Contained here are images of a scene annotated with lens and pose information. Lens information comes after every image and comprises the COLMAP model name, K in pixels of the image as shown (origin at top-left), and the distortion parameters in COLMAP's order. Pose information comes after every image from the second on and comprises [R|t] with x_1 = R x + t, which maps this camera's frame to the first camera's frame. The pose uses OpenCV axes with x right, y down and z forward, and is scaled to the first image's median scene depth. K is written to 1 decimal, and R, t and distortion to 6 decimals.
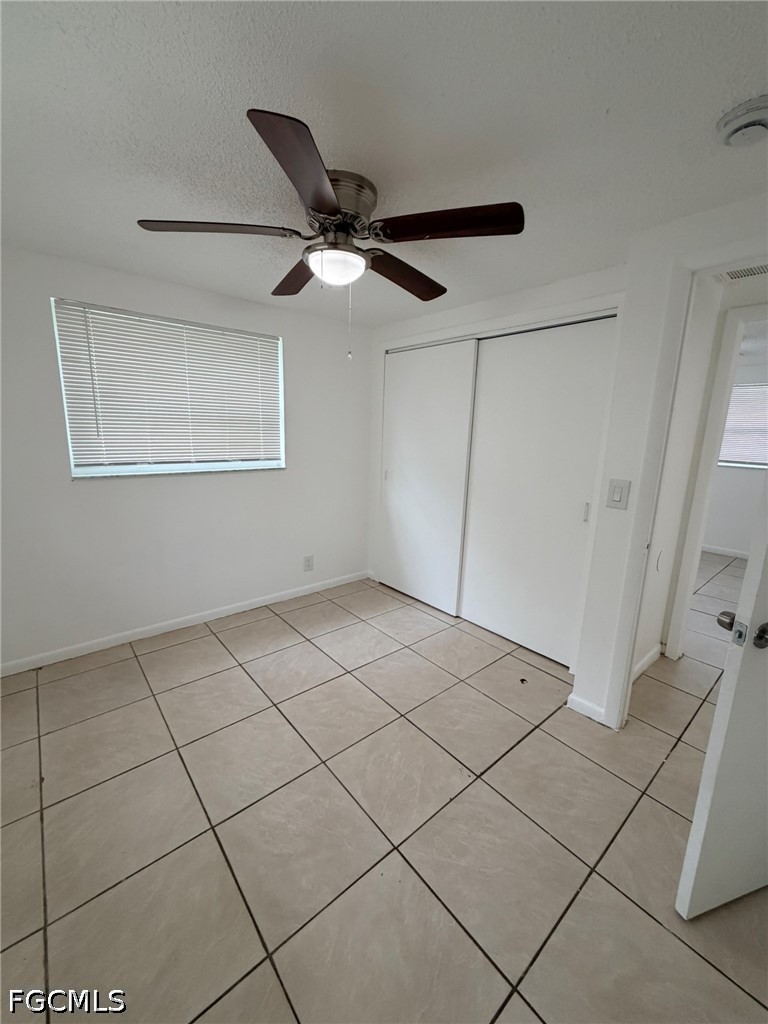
lens RADIAL K [[408.6, 0, 383.3], [0, 408.6, 517.9], [0, 0, 1]] dist [0.022814, 0.000090]
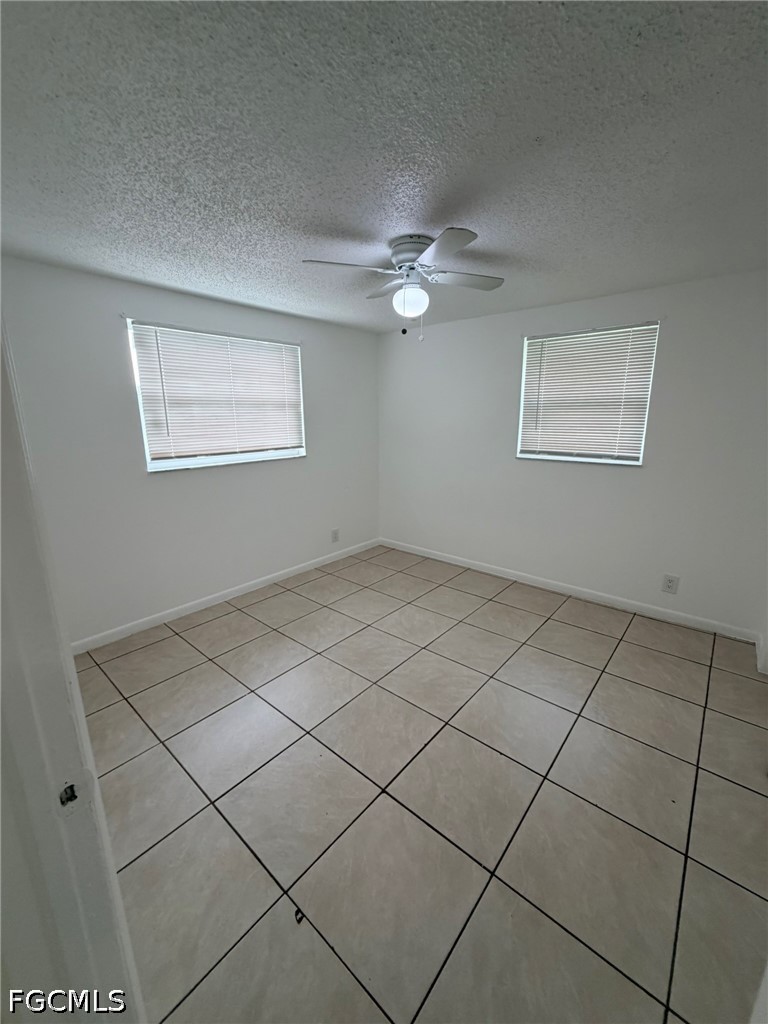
lens RADIAL K [[408.6, 0, 379.9], [0, 408.6, 533.4], [0, 0, 1]] dist [0.022814, 0.000090]
pose [[0.986609, -0.073773, 0.145467, -0.100768], [0.064819, 0.995754, 0.065367, 0.015942], [-0.149672, -0.055063, 0.987201, -0.086057]]
